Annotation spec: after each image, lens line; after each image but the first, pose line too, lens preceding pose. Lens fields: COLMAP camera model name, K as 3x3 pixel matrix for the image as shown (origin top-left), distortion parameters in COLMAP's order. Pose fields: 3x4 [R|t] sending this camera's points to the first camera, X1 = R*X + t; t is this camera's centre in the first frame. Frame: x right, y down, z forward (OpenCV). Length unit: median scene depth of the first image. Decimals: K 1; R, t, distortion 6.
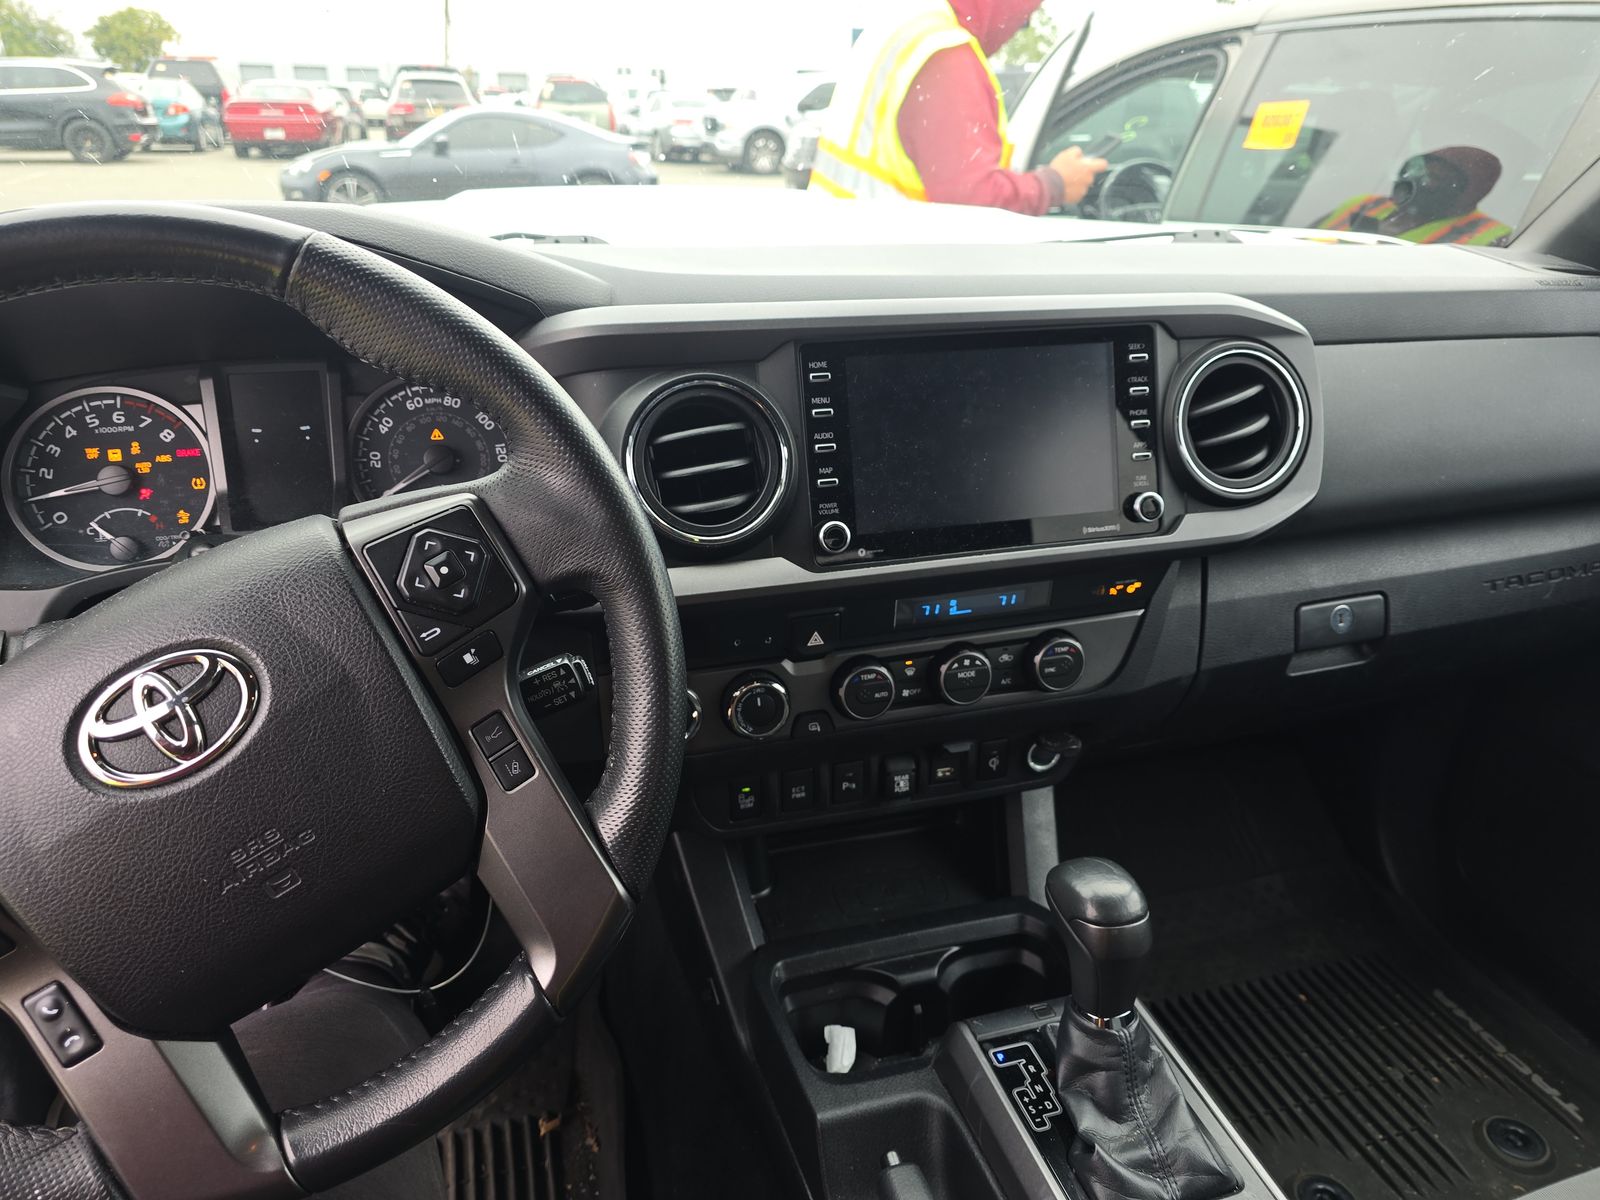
lens RADIAL K [[1090.8, 0, 800.0], [0, 1090.8, 600.0], [0, 0, 1]] dist [0.051696, -0.054764]
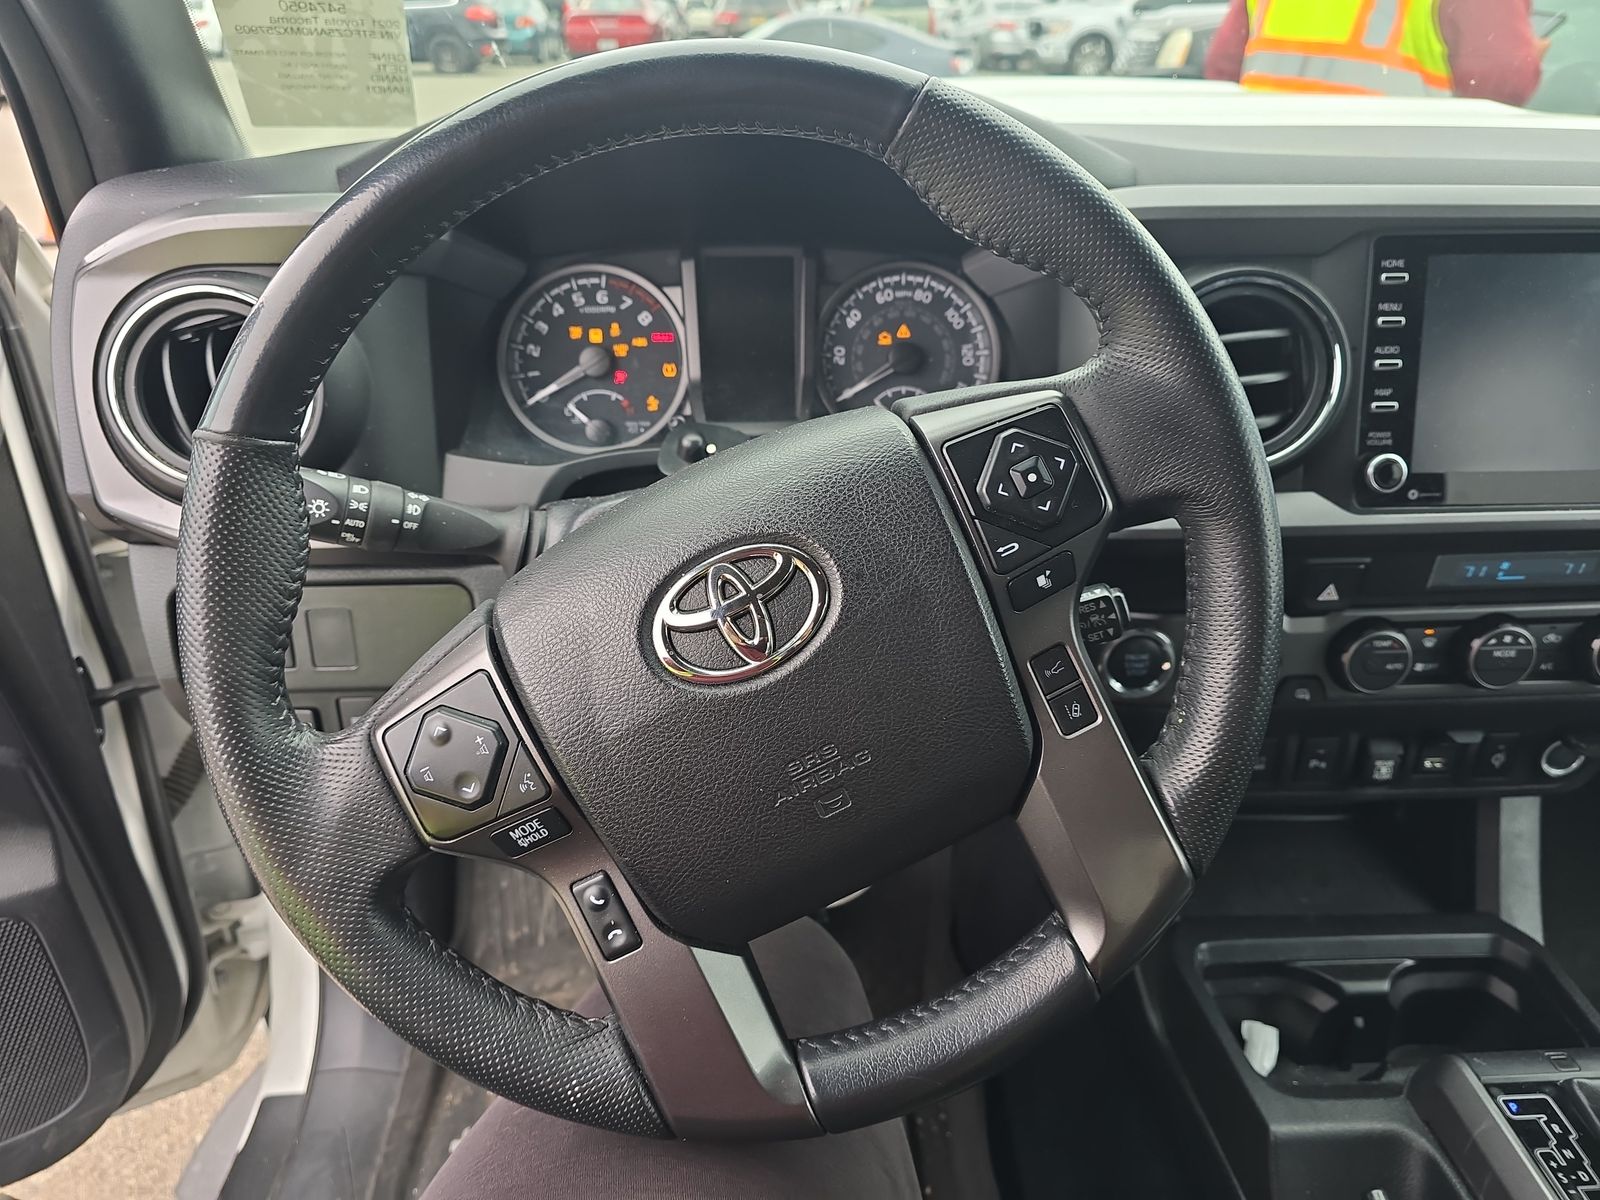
lens RADIAL K [[1090.8, 0, 800.0], [0, 1090.8, 600.0], [0, 0, 1]] dist [0.051696, -0.054764]
pose [[0.969565, 0.103363, -0.221944, -0.202393], [-0.088532, 0.993186, 0.075791, 0.013428], [0.228266, -0.053835, 0.972109, 0.074531]]
